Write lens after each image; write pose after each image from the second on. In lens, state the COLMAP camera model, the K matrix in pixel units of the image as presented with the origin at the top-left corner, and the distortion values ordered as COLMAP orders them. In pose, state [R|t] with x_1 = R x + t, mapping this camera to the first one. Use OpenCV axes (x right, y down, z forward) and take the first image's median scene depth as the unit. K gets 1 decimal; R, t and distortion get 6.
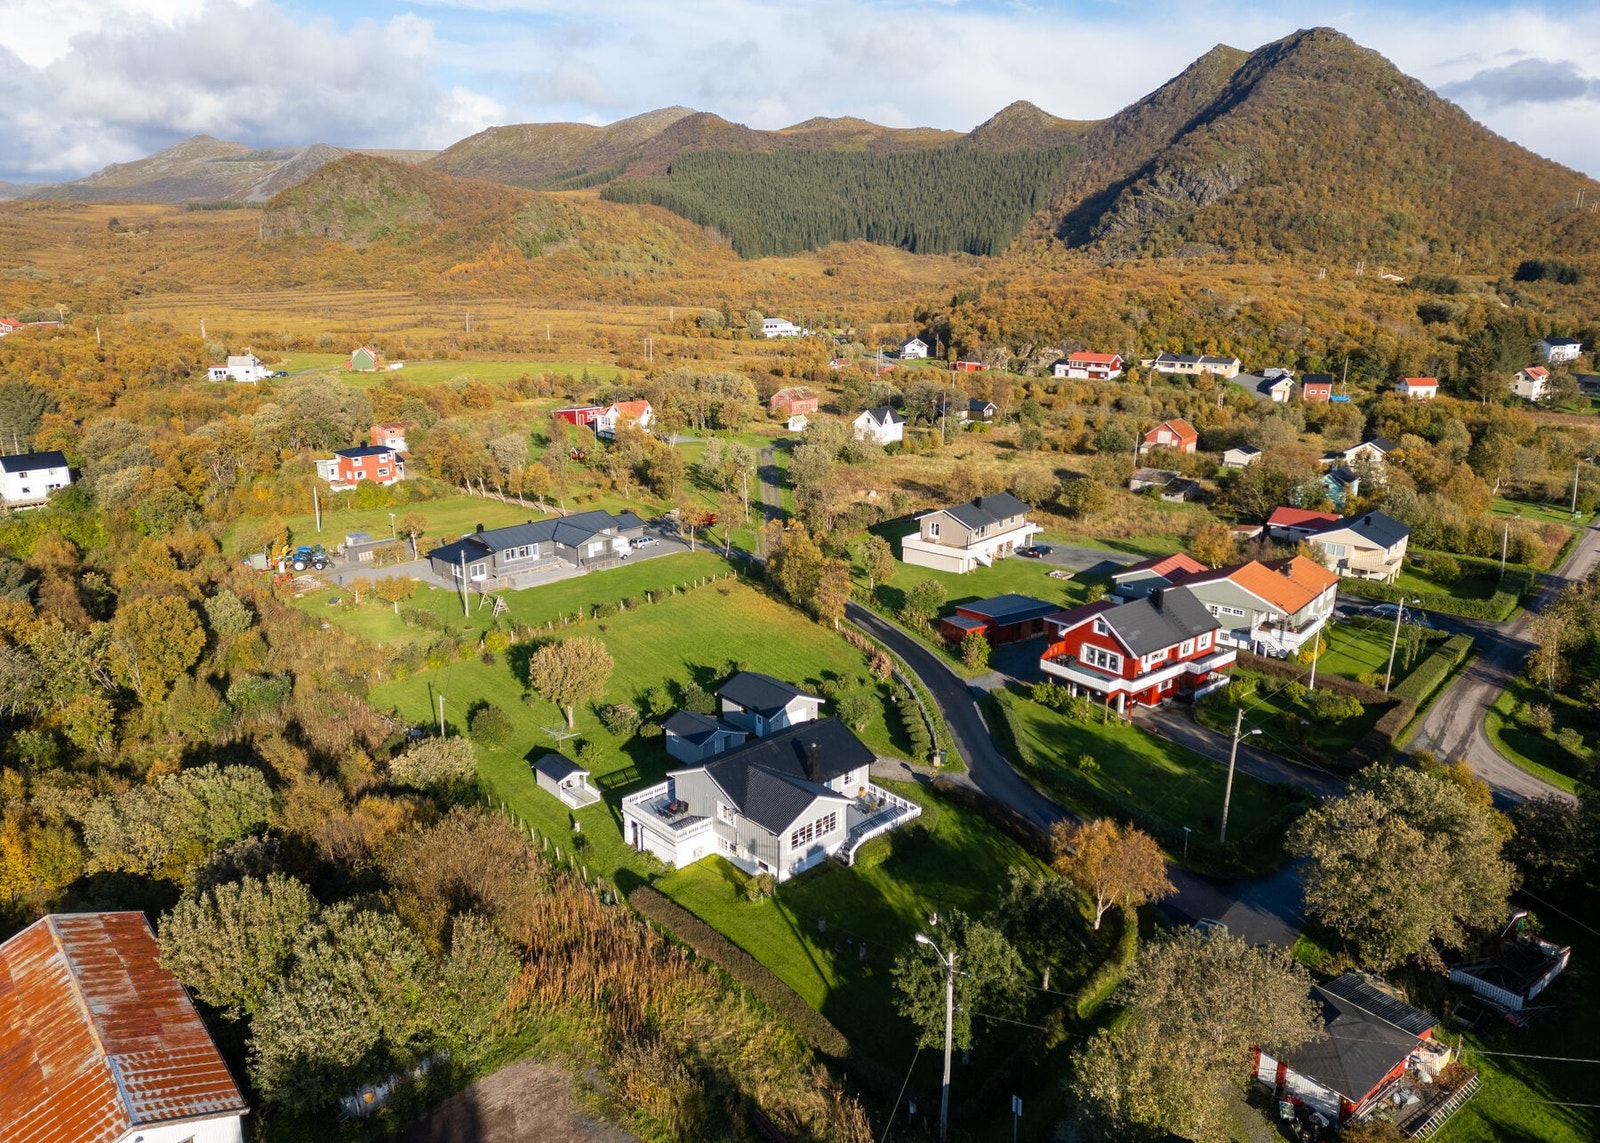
lens RADIAL K [[1244.6, 0, 803.1], [0, 1244.6, 581.2], [0, 0, 1]] dist [0.052778, -0.000711]
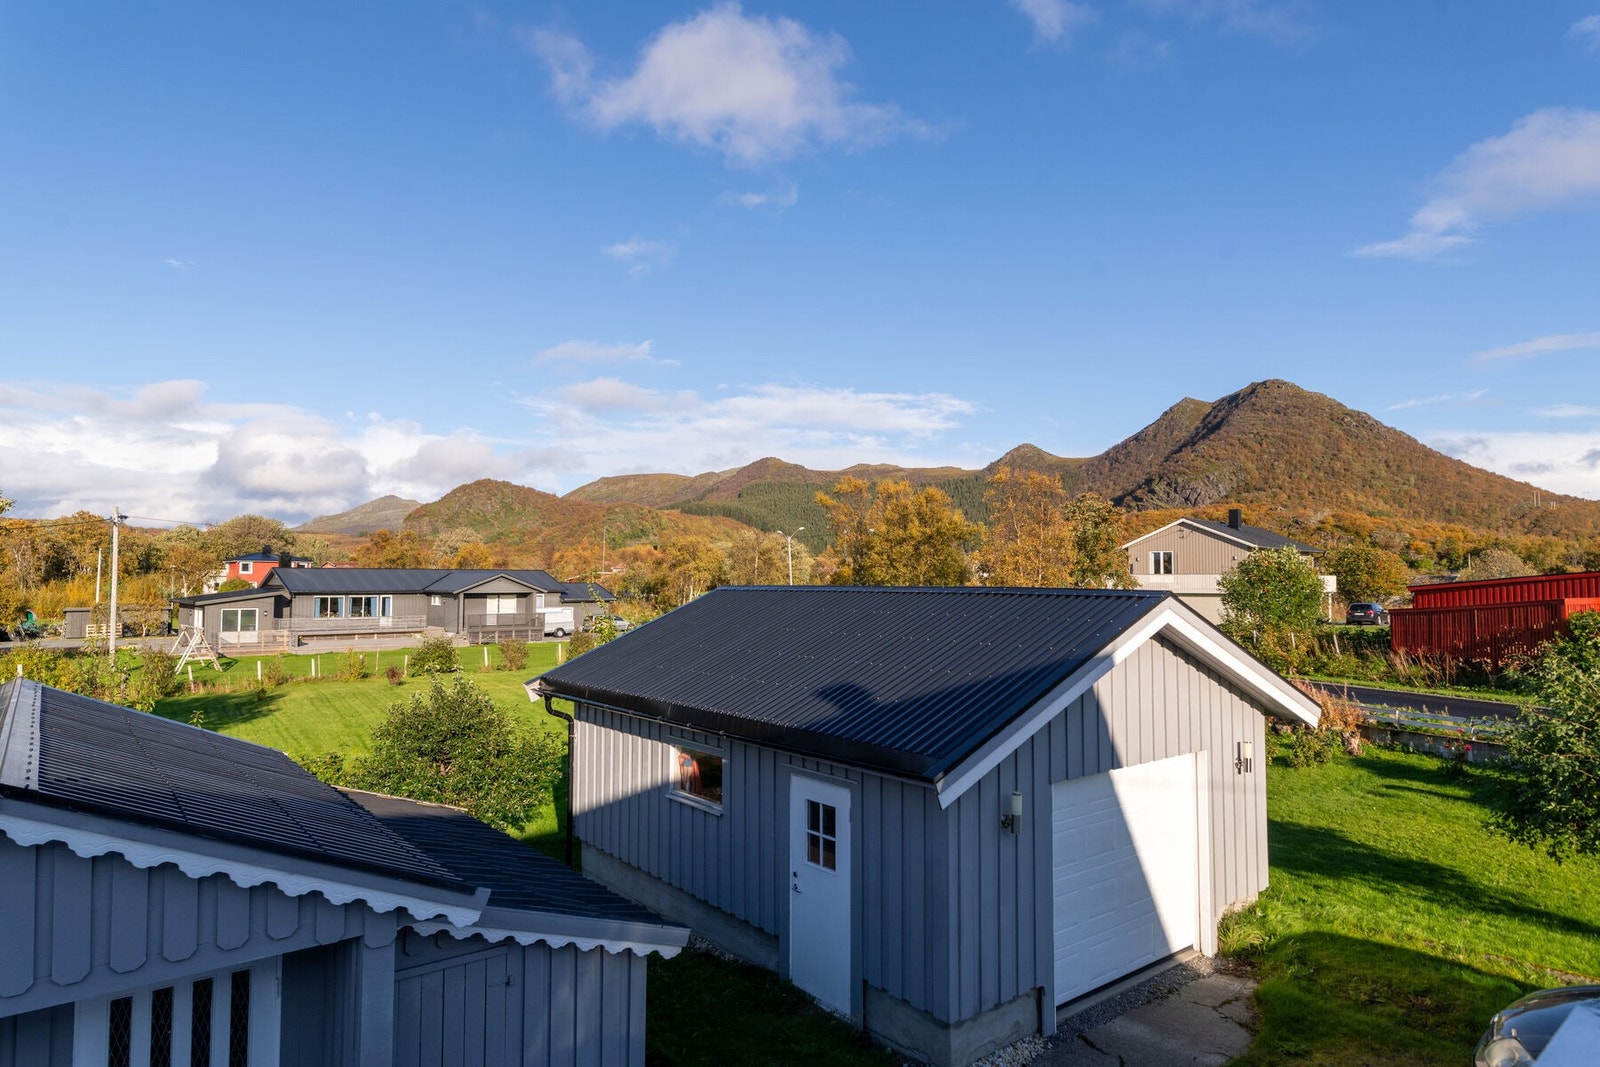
lens RADIAL K [[921.6, 0, 804.0], [0, 921.6, 534.6], [0, 0, 1]] dist [0.002614, -0.000843]
pose [[0.999123, -0.000782, -0.041861, -0.007071], [-0.014003, 0.936003, -0.351714, 0.024293], [0.039457, 0.351992, 0.935171, 0.193107]]
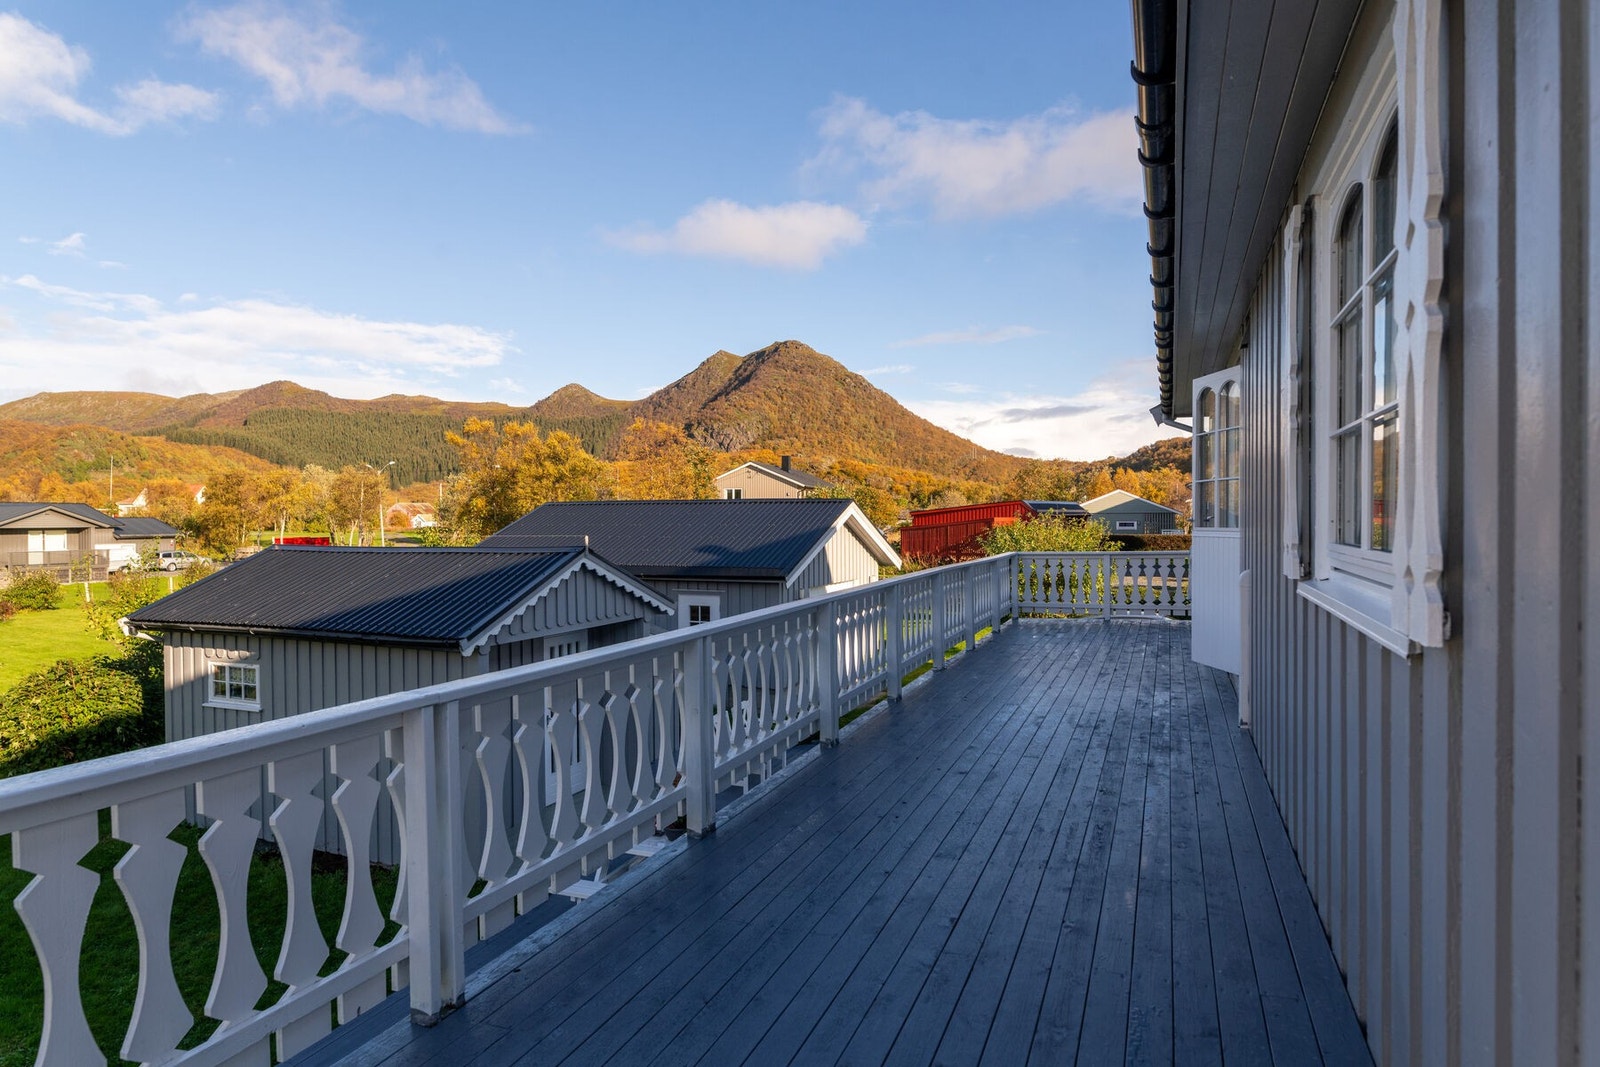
lens RADIAL K [[921.6, 0, 794.4], [0, 921.6, 526.1], [0, 0, 1]] dist [0.002614, -0.000843]
pose [[0.905226, -0.007263, 0.424869, -0.019963], [0.133837, 0.953839, -0.268847, 0.030273], [-0.403304, 0.300230, 0.864412, 0.178036]]
